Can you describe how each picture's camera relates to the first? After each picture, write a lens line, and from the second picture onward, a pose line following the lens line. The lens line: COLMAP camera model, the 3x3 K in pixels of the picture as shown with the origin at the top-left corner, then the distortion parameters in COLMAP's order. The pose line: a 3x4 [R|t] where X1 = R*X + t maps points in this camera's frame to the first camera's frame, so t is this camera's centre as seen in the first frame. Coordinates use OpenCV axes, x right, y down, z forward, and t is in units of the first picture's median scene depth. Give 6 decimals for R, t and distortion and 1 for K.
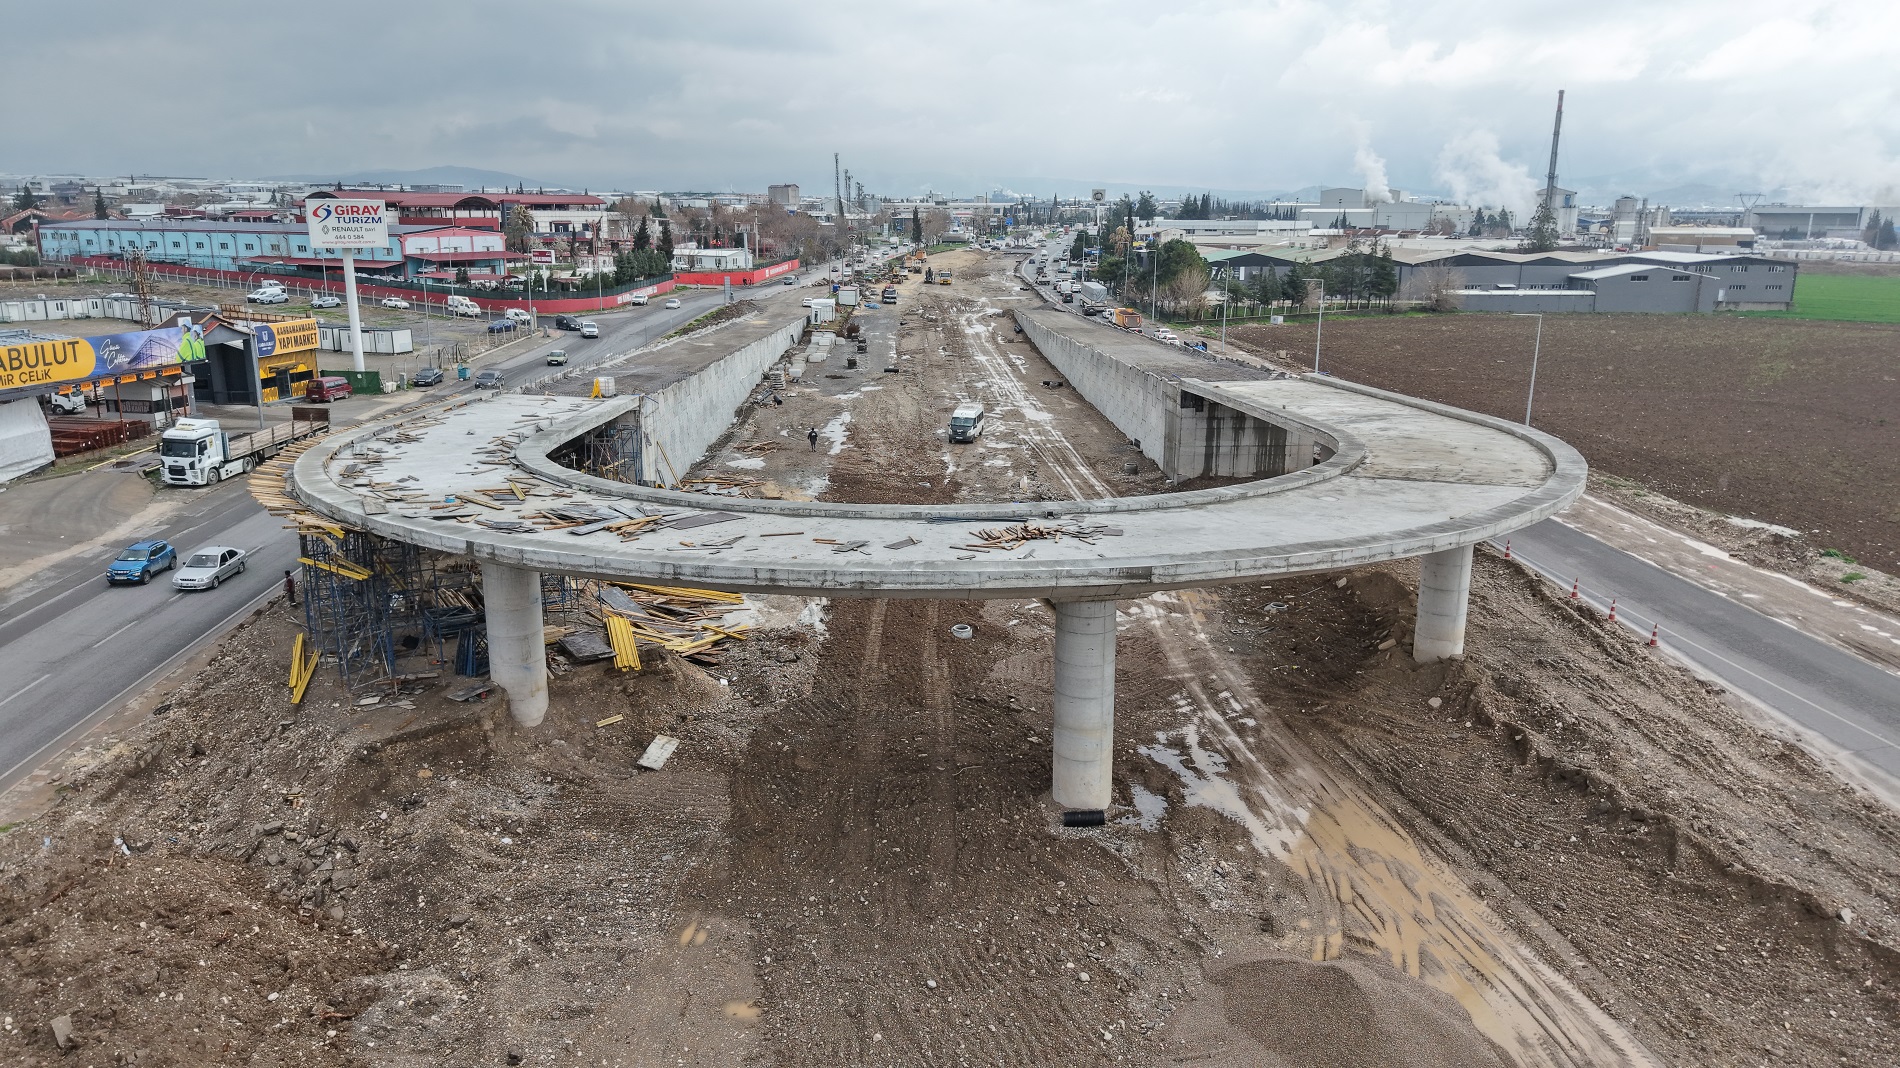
lens RADIAL K [[1225.9, 0, 950.0], [0, 1225.9, 534.0], [0, 0, 1]] dist [0.005371, -0.000337]
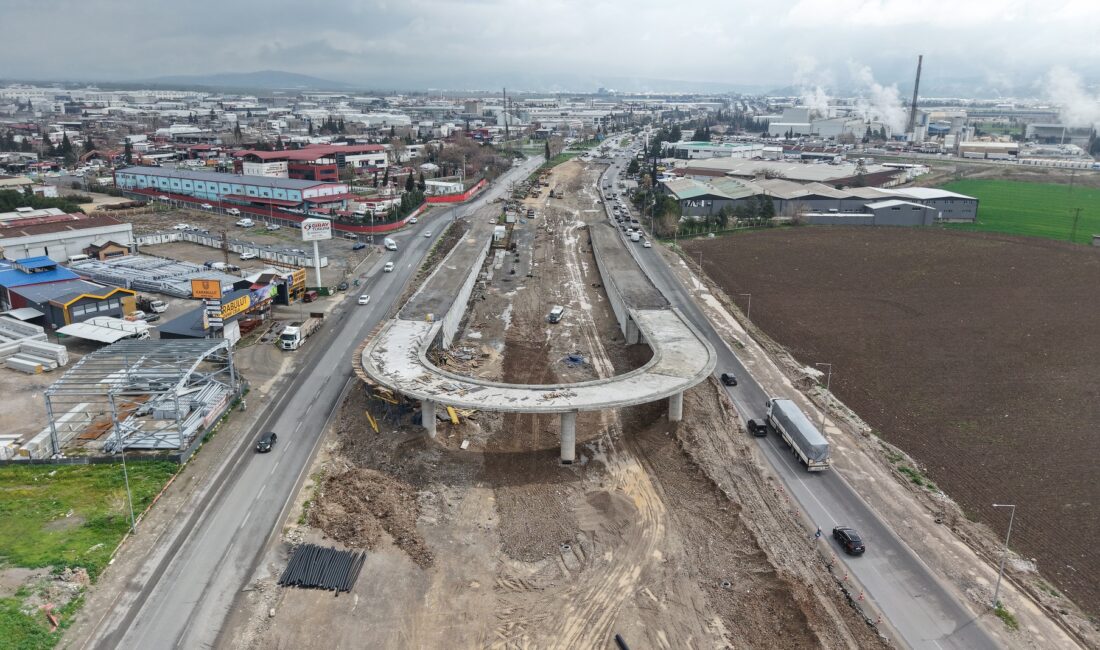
lens RADIAL K [[740.1, 0, 550.0], [0, 740.1, 325.0], [0, 0, 1]] dist [0.055212, -0.070569]
pose [[0.999571, 0.008538, -0.028023, 0.043512], [-0.007384, 0.999131, 0.041027, -0.129766], [0.028349, -0.040803, 0.998765, -0.576406]]
